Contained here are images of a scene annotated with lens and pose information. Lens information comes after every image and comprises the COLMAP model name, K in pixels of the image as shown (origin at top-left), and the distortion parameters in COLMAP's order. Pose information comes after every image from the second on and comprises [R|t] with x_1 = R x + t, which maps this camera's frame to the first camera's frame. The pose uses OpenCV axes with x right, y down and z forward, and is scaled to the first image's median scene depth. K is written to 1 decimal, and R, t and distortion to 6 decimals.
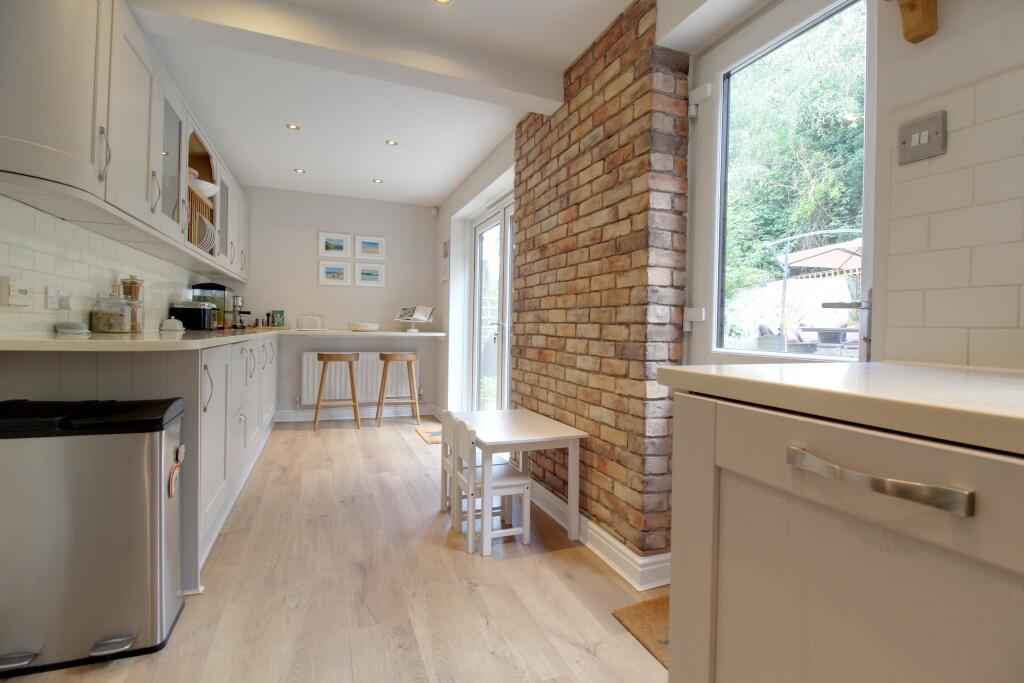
lens RADIAL K [[477.0, 0, 520.7], [0, 477.0, 335.8], [0, 0, 1]] dist [-0.006191, -0.000636]
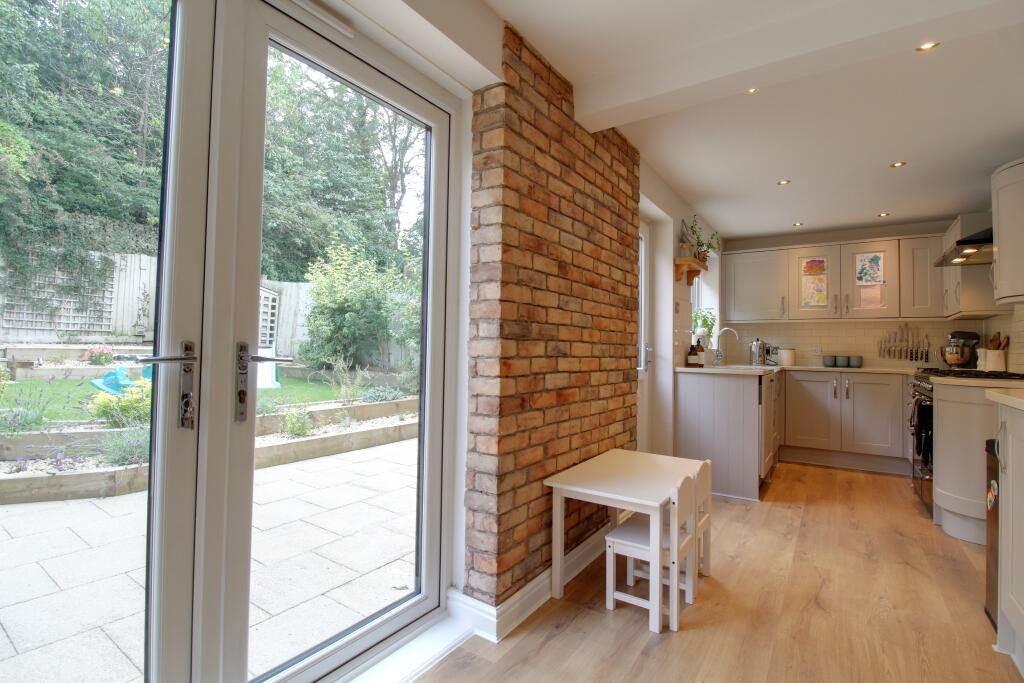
lens RADIAL K [[477.0, 0, 522.9], [0, 477.0, 337.1], [0, 0, 1]] dist [-0.006191, -0.000636]
pose [[-0.561241, -0.007528, 0.827618, -0.693066], [-0.013271, 0.999912, 0.000096, -0.071056], [-0.827546, -0.010929, -0.561291, 1.782569]]
